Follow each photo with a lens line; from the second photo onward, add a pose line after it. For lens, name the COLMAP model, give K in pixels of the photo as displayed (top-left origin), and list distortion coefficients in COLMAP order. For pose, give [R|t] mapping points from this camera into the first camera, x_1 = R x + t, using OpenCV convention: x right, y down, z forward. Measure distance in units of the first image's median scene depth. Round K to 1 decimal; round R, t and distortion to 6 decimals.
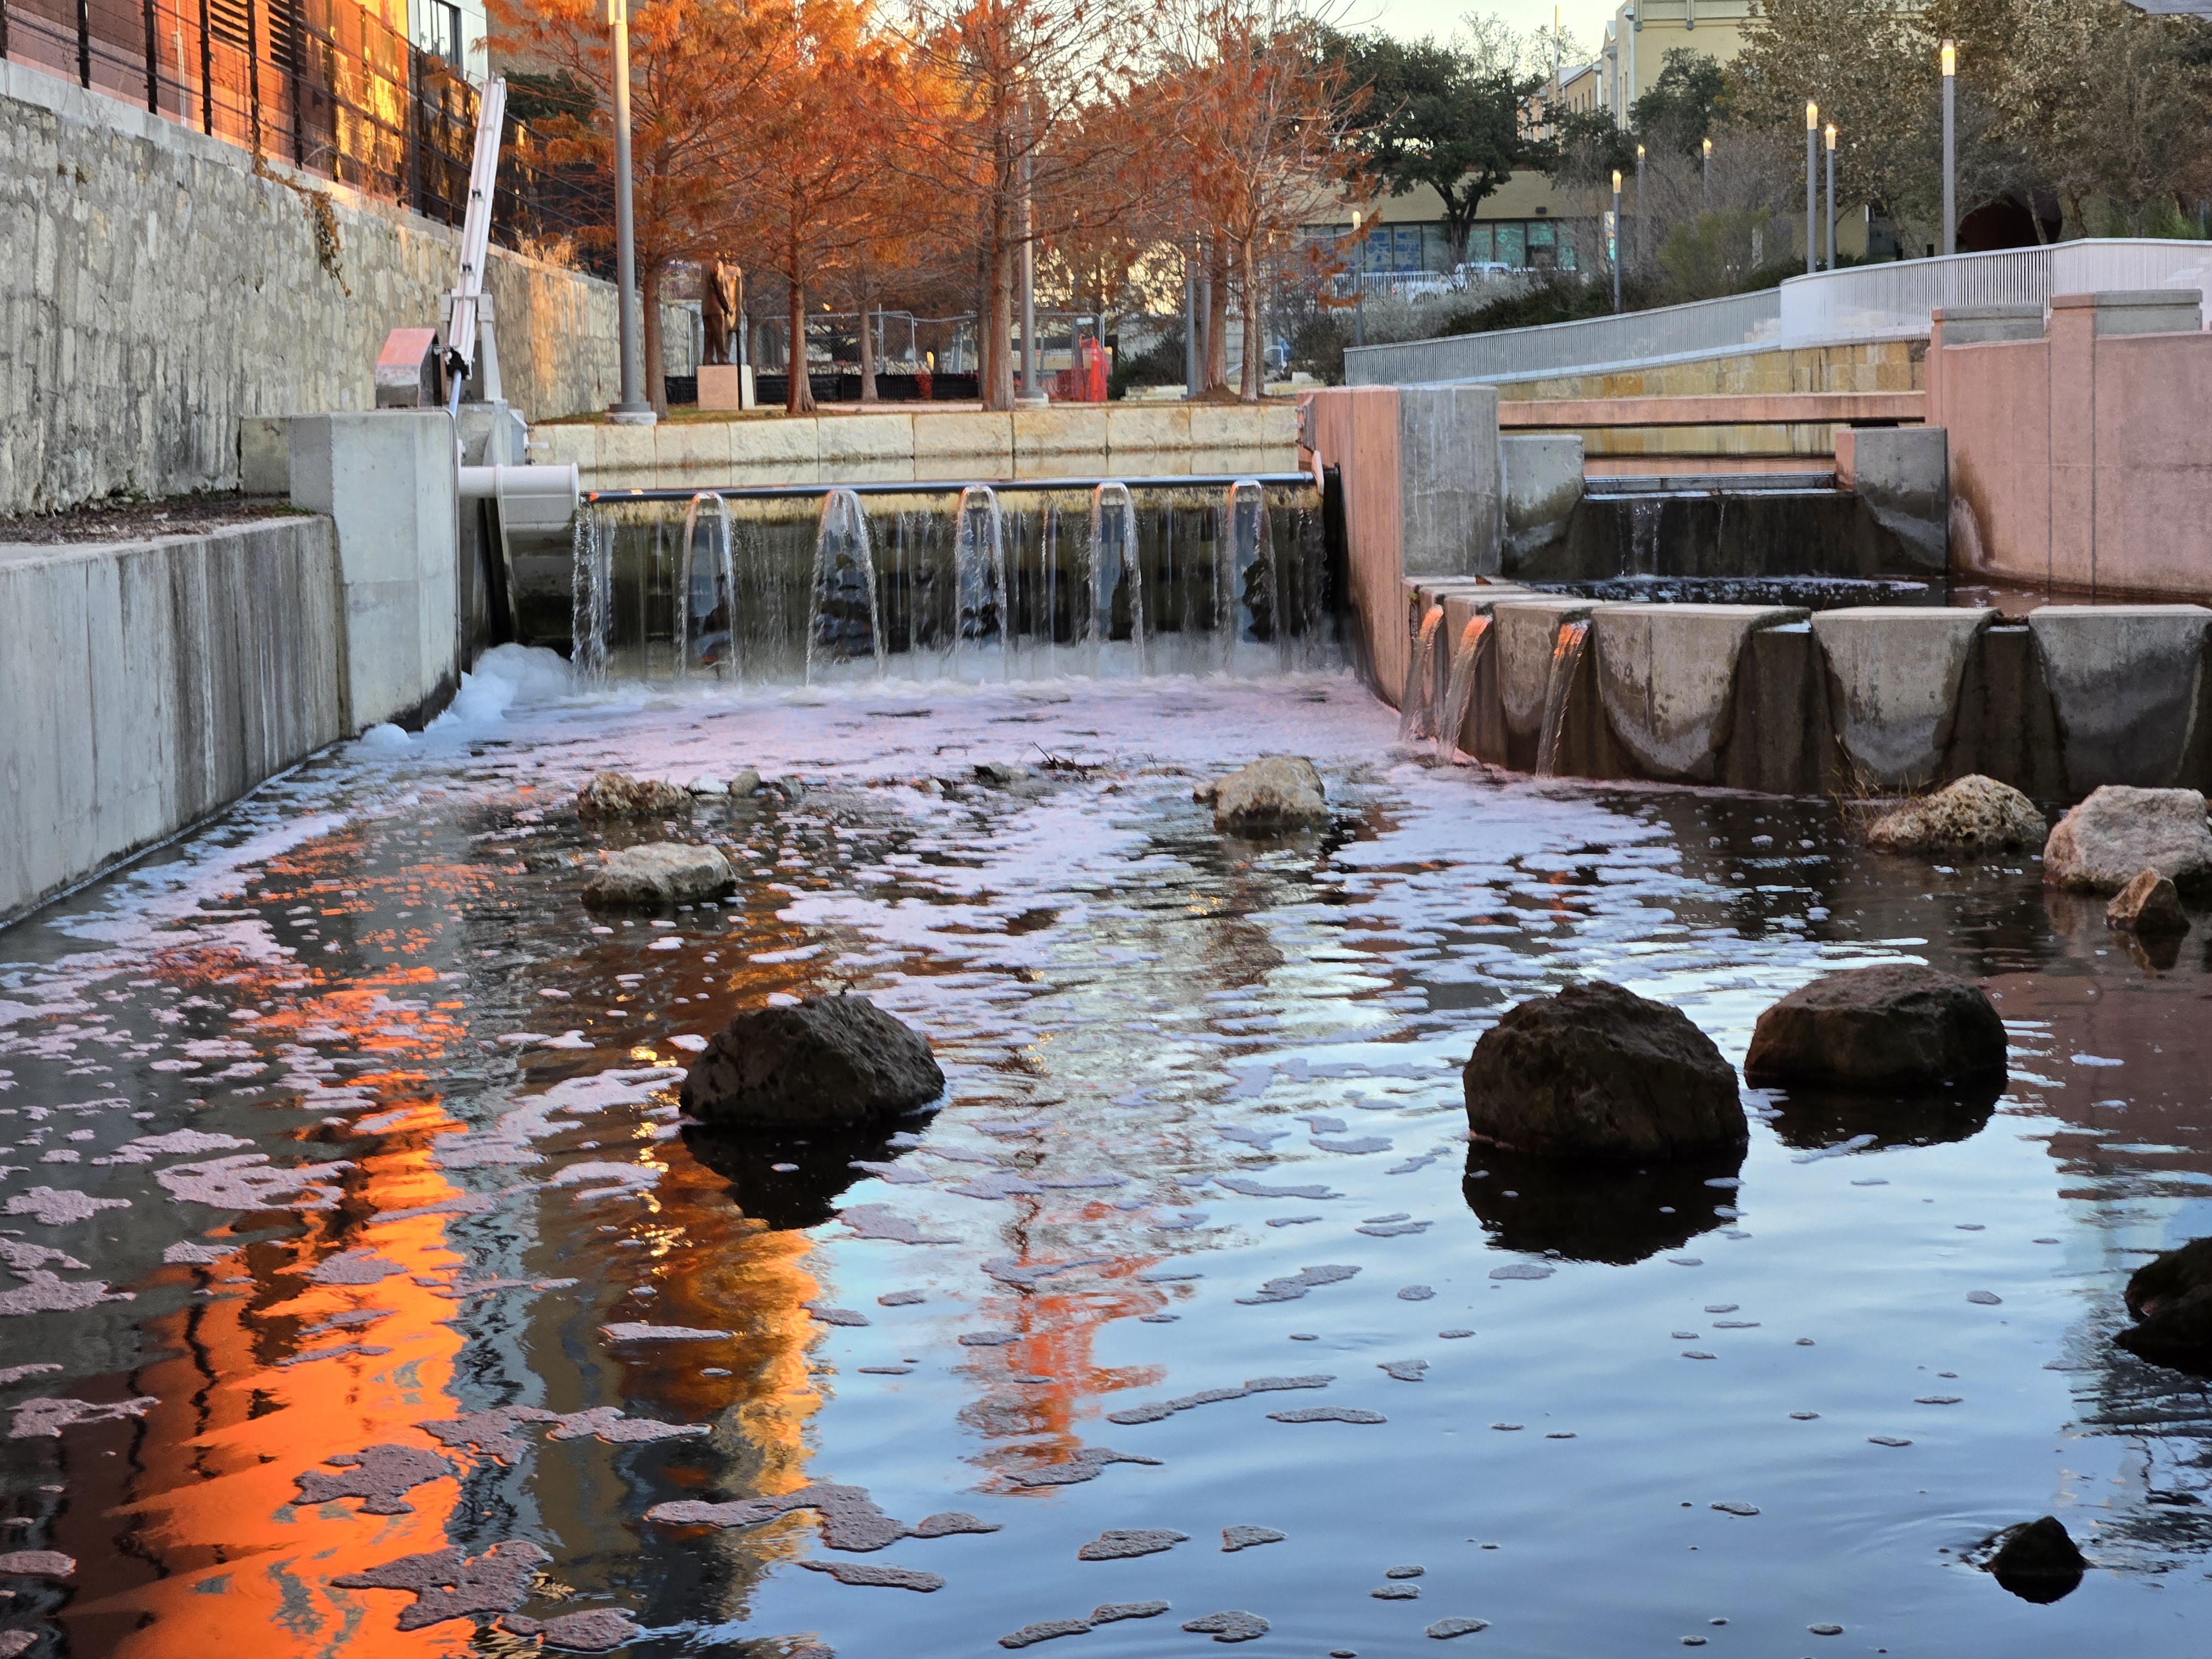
lens RADIAL K [[4125.1, 0, 1113.7], [0, 4125.1, 851.8], [0, 0, 1]] dist [-0.019376, 0.000000]
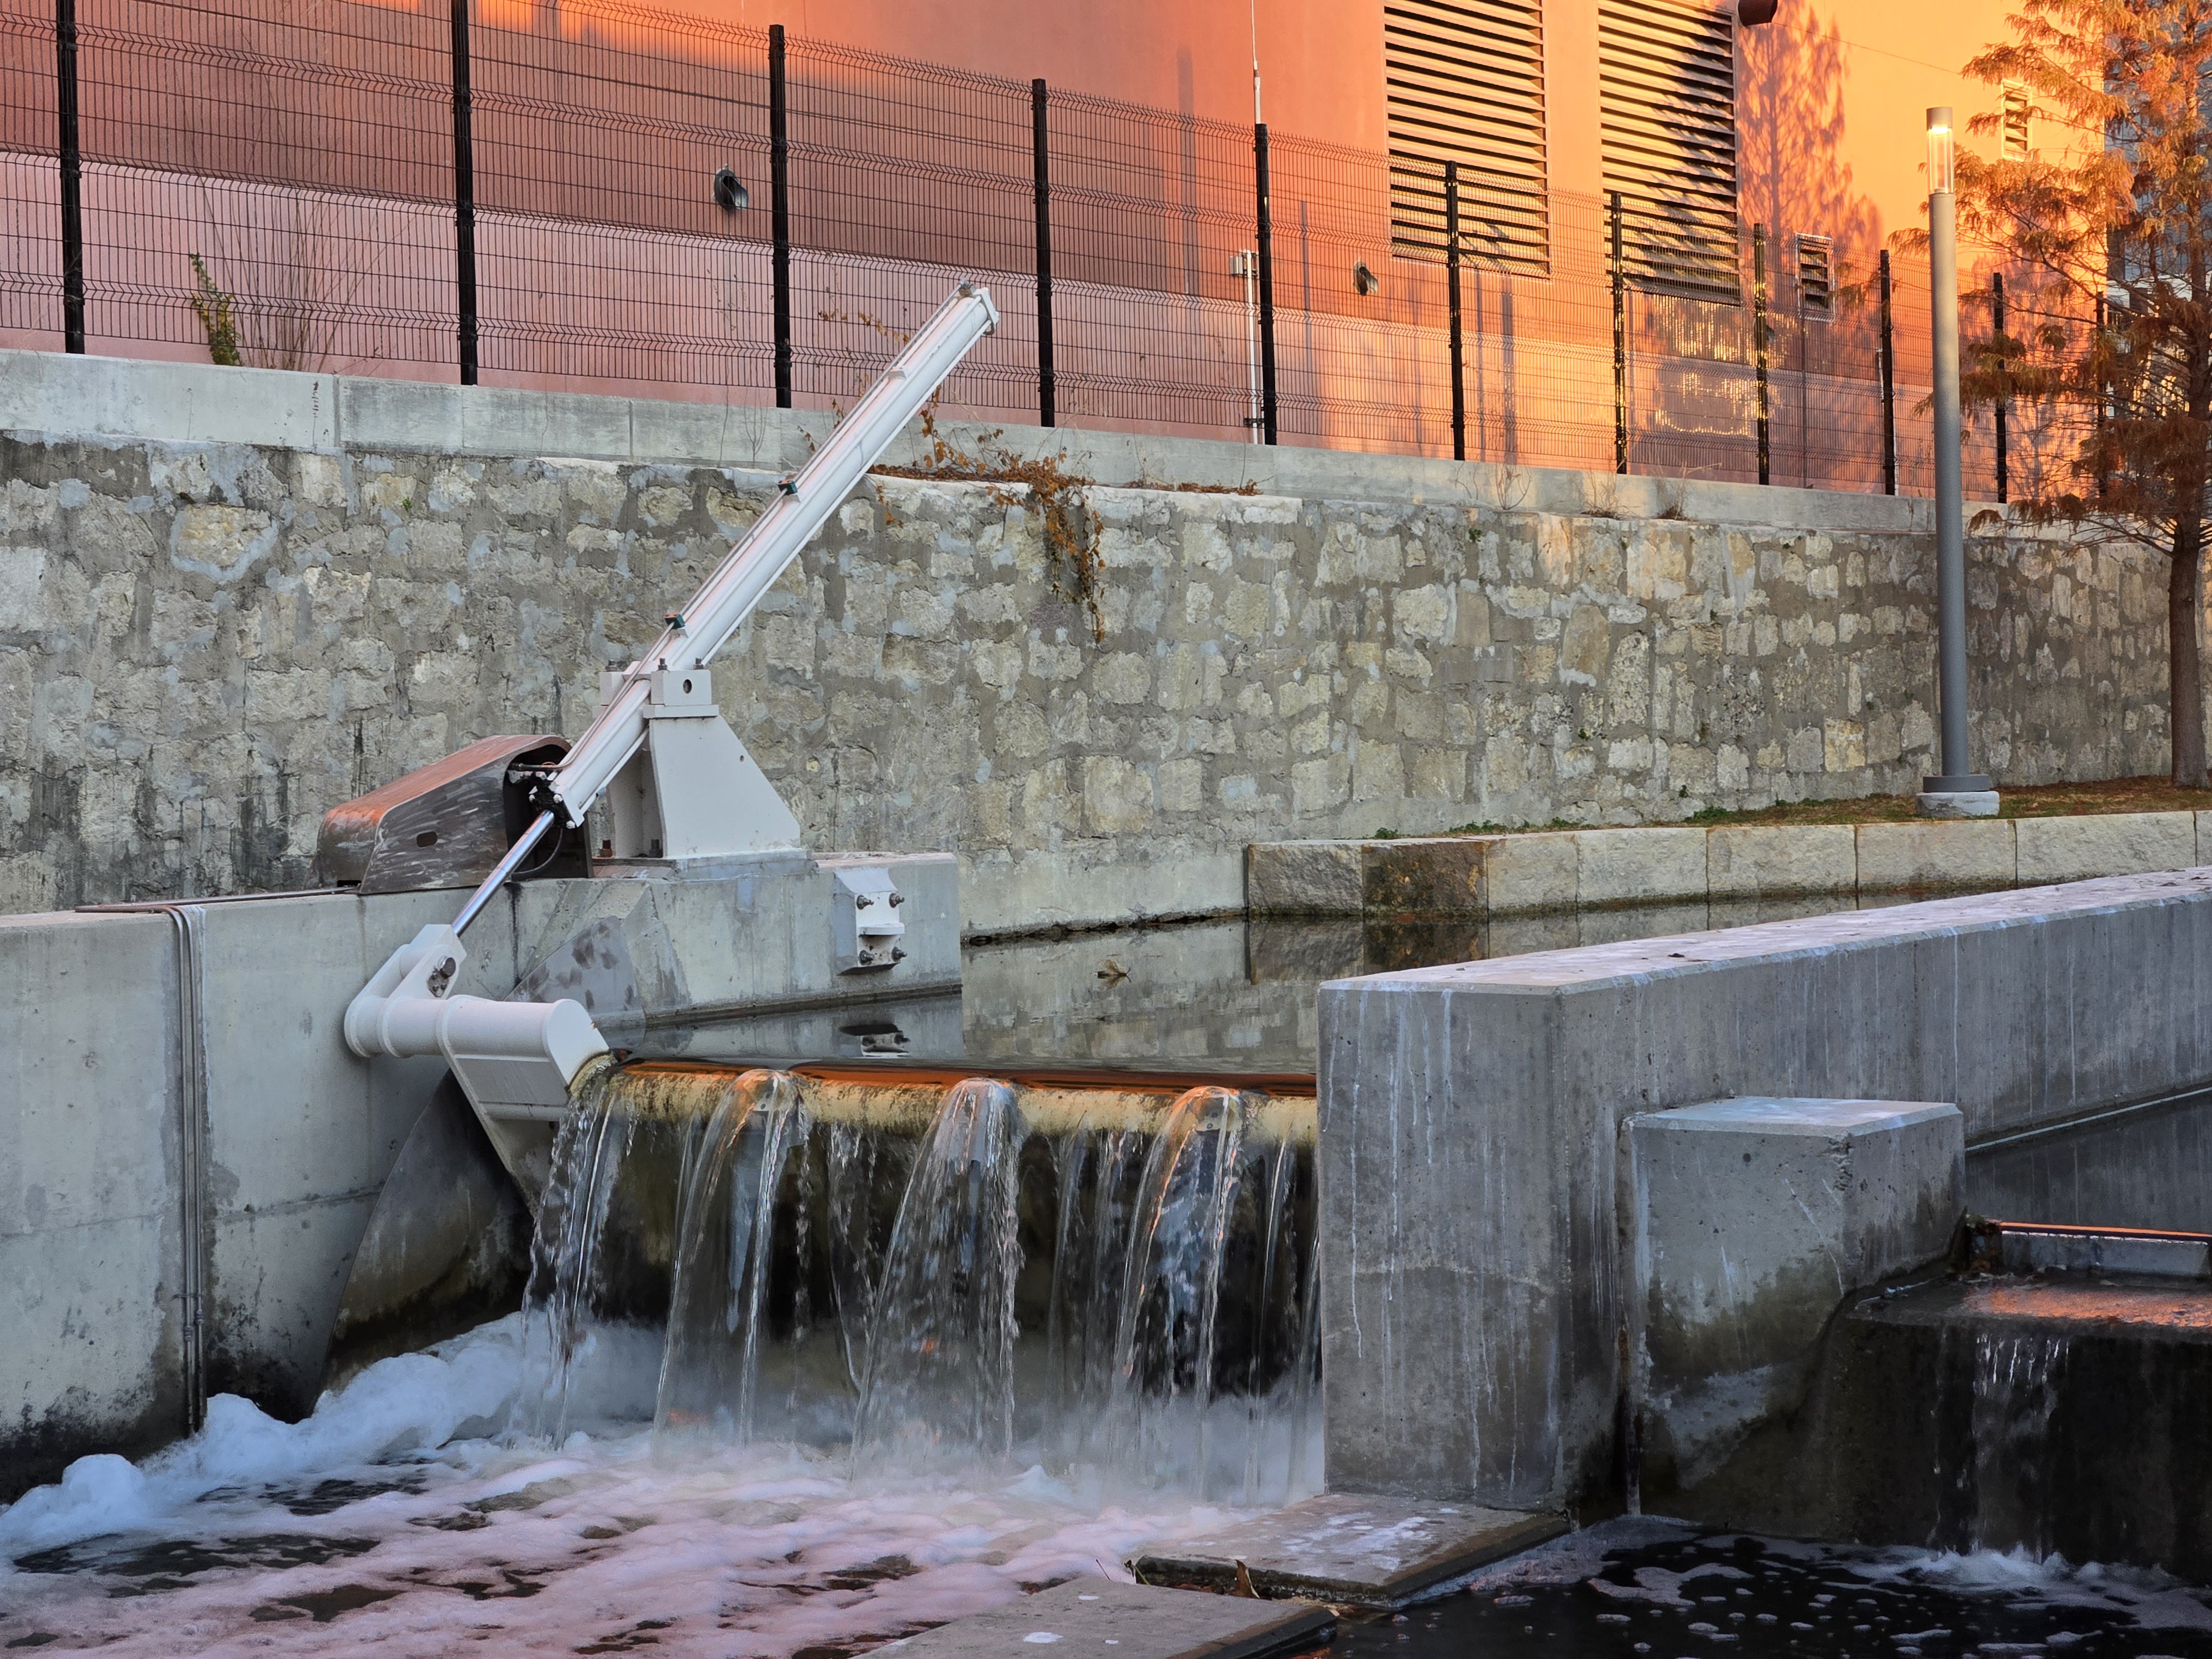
lens RADIAL K [[4125.1, 0, 1098.9], [0, 4125.1, 815.9], [0, 0, 1]] dist [-0.019376, 0.000000]
pose [[0.793910, 0.015113, -0.607847, 0.246800], [-0.056162, 0.997240, -0.048558, -0.095491], [0.605436, 0.072689, 0.792568, 0.612953]]
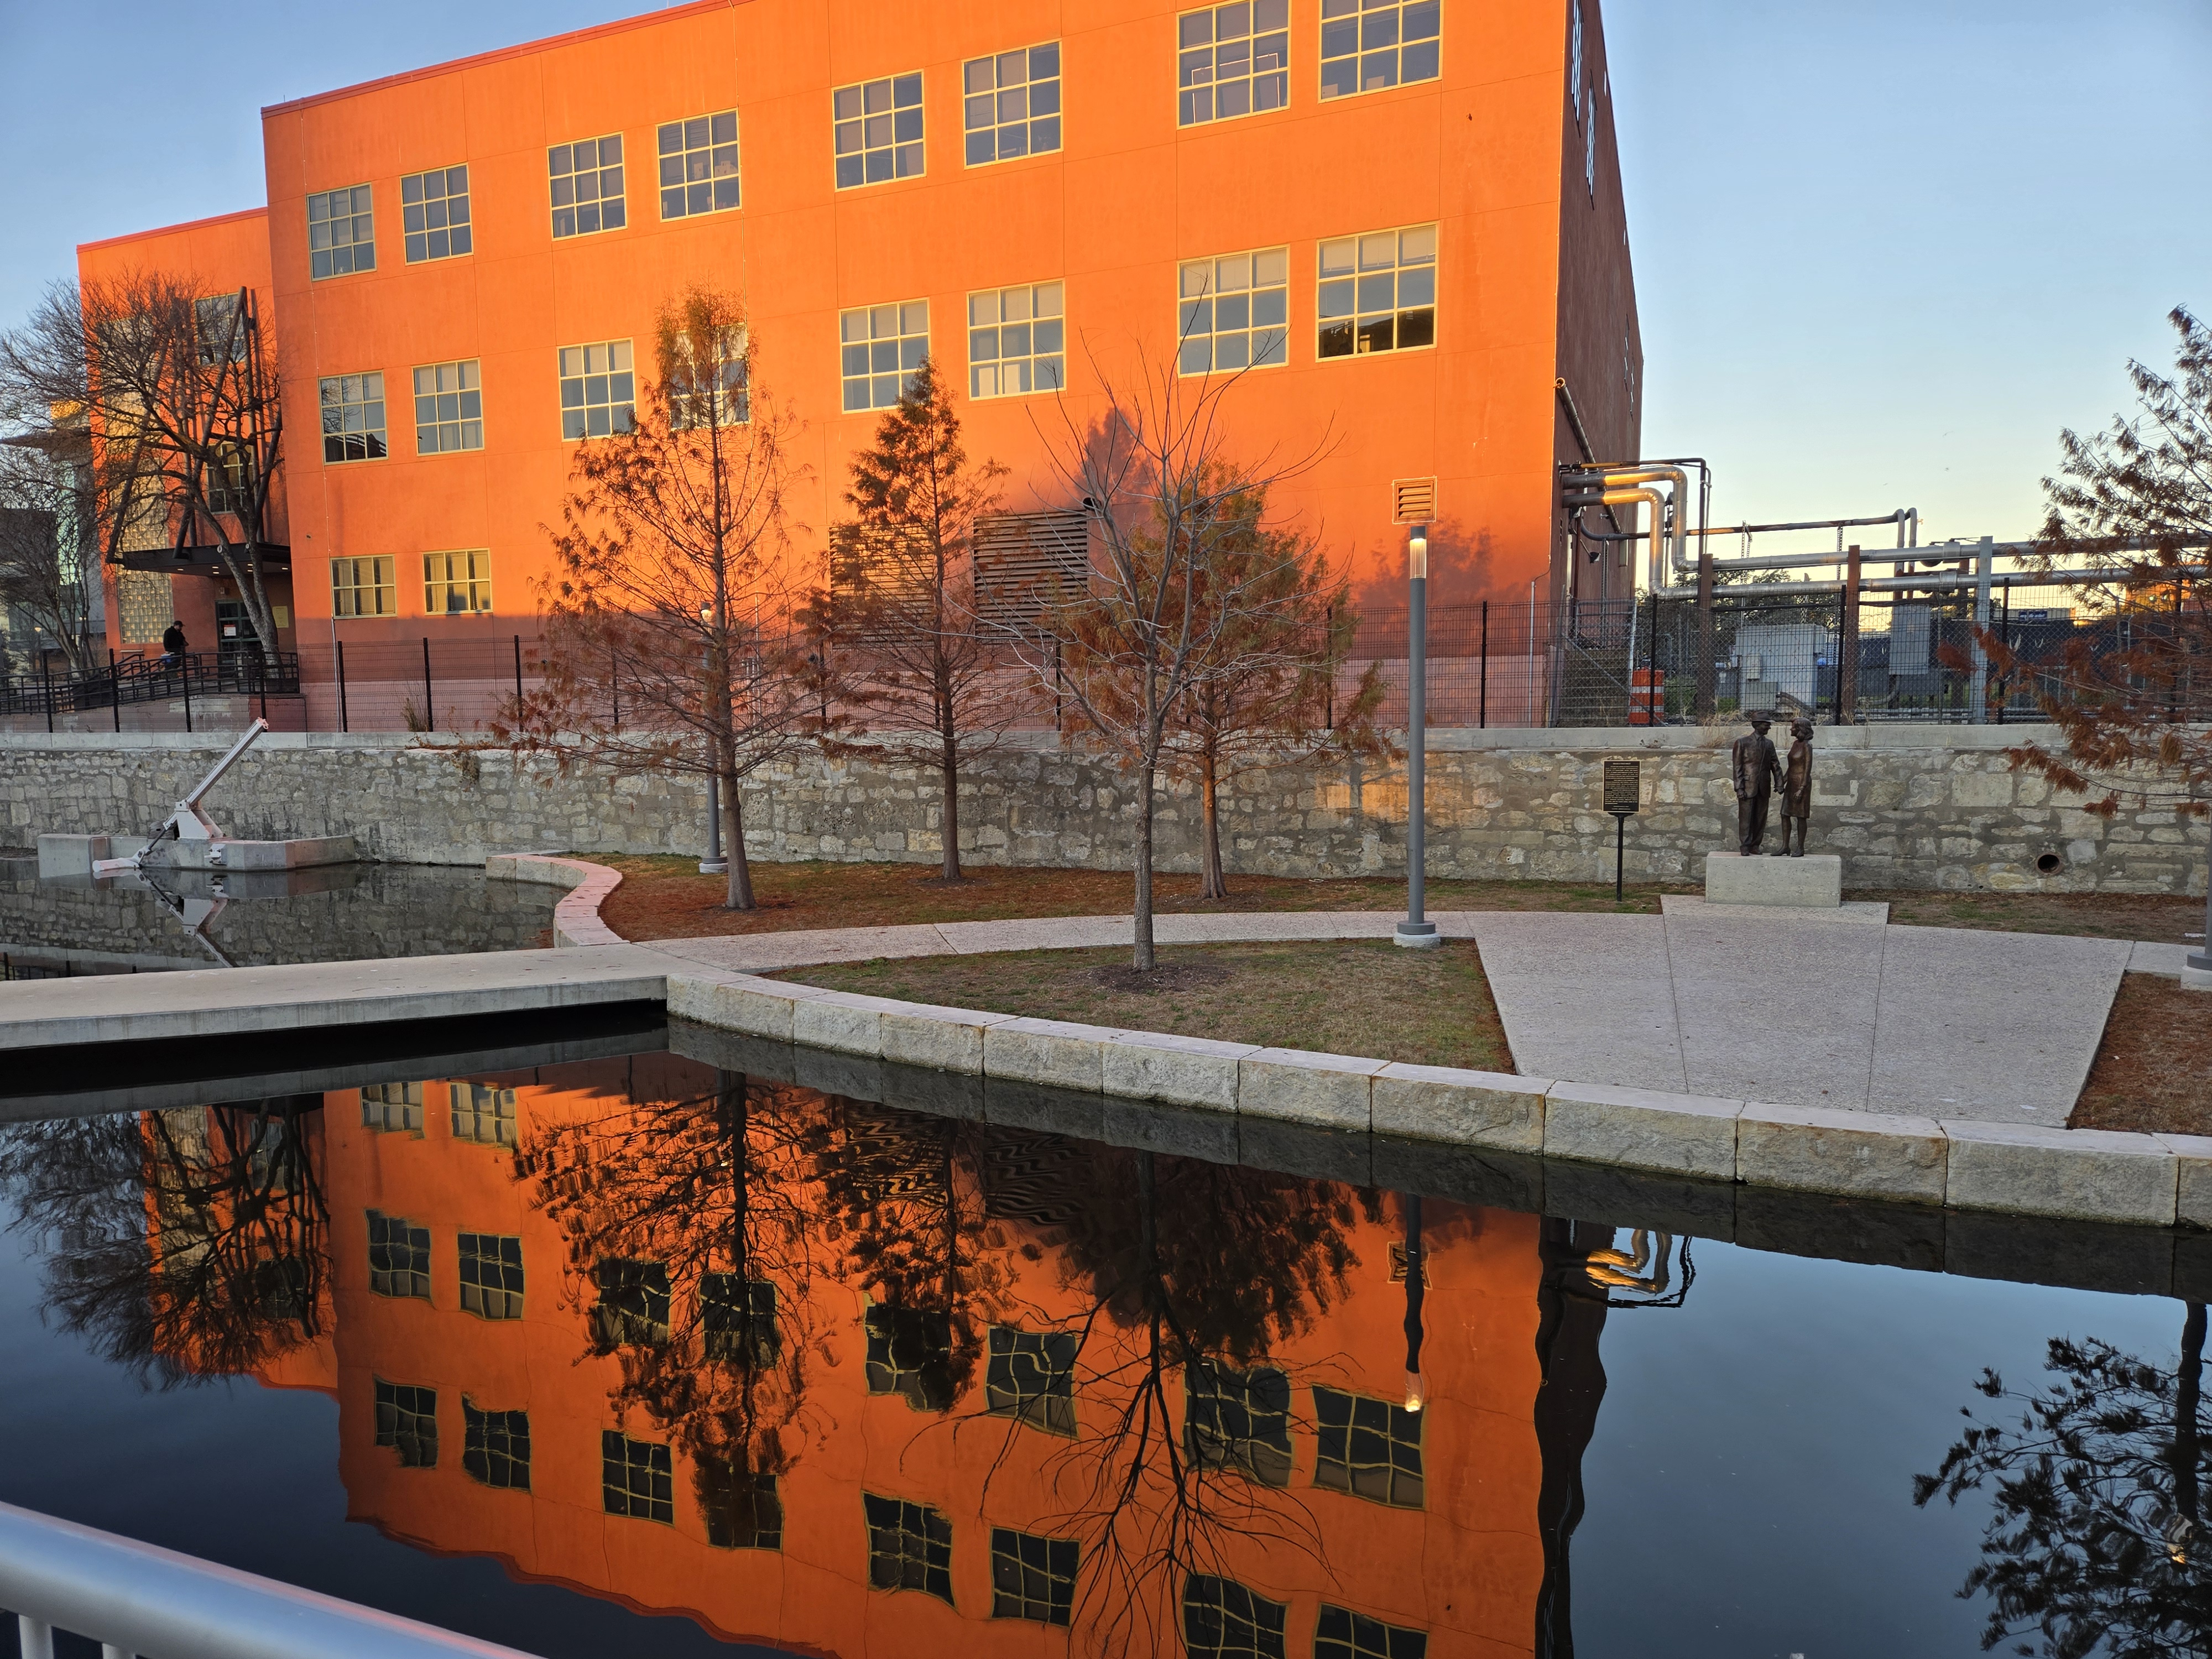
lens RADIAL K [[1428.3, 0, 1108.5], [0, 1428.3, 842.7], [0, 0, 1]] dist [0.062062, -0.004292]
pose [[-0.432617, 0.107112, -0.895192, 0.514101], [-0.077674, 0.984798, 0.155371, -0.332235], [0.898226, 0.136749, -0.417720, 2.108974]]
